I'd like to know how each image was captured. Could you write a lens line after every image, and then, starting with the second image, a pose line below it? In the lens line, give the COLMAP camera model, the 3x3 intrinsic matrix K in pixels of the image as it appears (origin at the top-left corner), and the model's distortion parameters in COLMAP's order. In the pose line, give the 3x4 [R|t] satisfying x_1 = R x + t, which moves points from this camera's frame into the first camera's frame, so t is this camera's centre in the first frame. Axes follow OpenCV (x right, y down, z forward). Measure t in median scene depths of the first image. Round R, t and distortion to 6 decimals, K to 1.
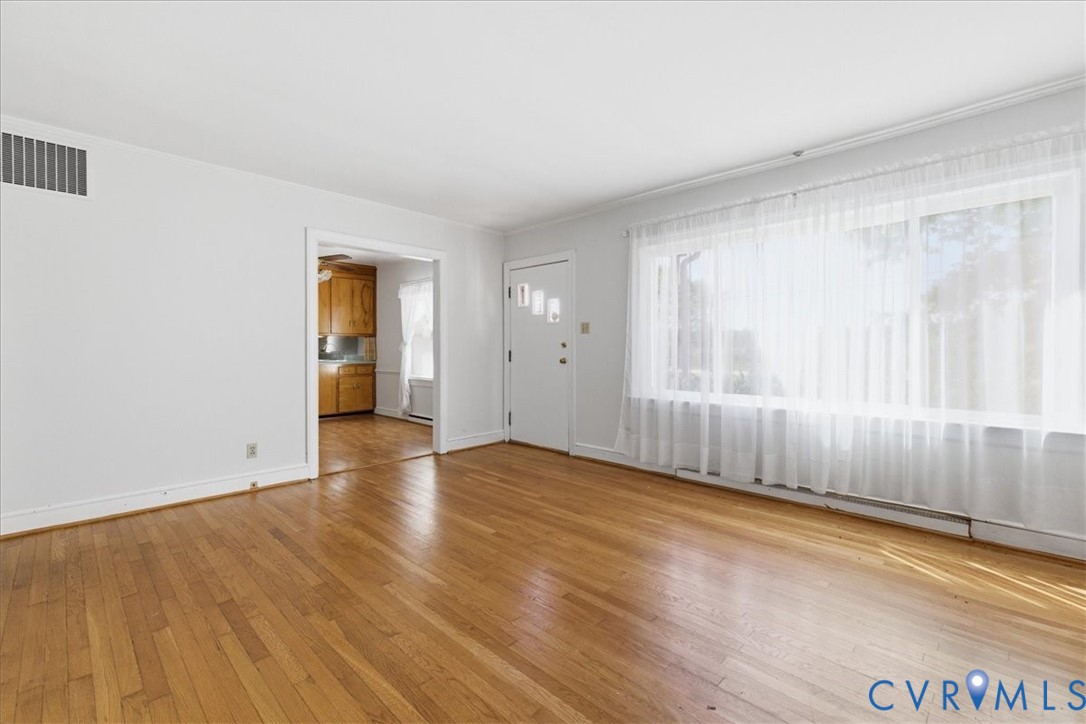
lens RADIAL K [[458.4, 0, 541.2], [0, 458.4, 351.5], [0, 0, 1]] dist [0.003219, -0.000037]
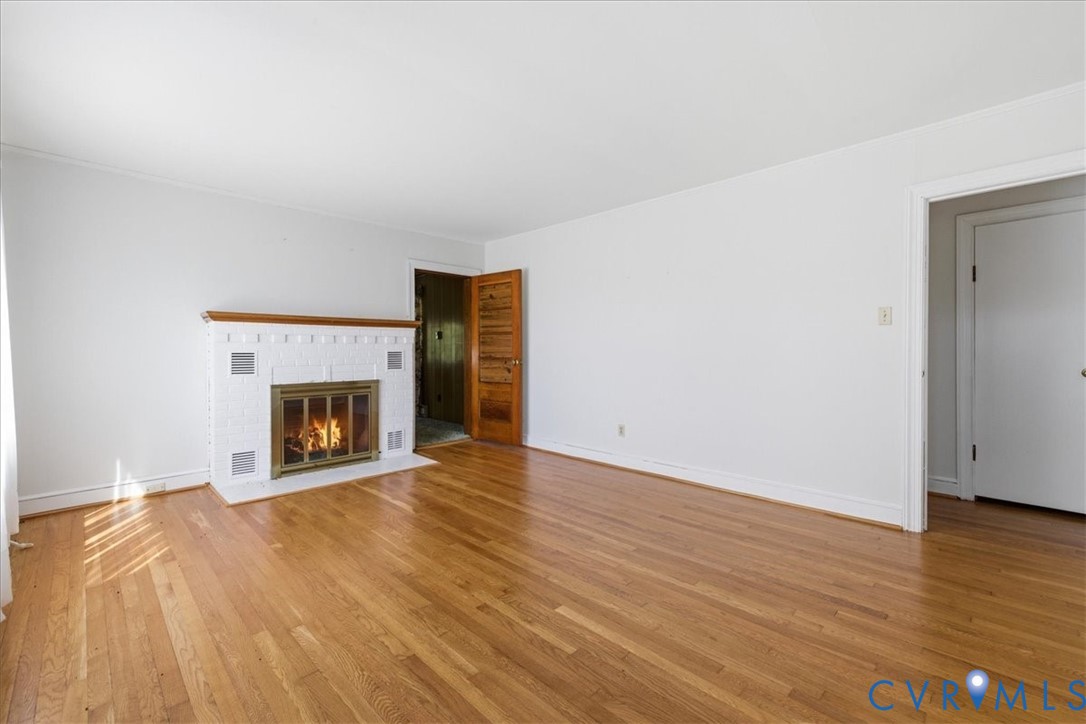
lens RADIAL K [[458.4, 0, 541.2], [0, 458.4, 351.5], [0, 0, 1]] dist [0.003219, -0.000037]
pose [[-0.999896, 0.004289, 0.013803, -0.095985], [0.004395, 0.999961, 0.007680, -0.014001], [-0.013769, 0.007740, -0.999875, 1.892687]]
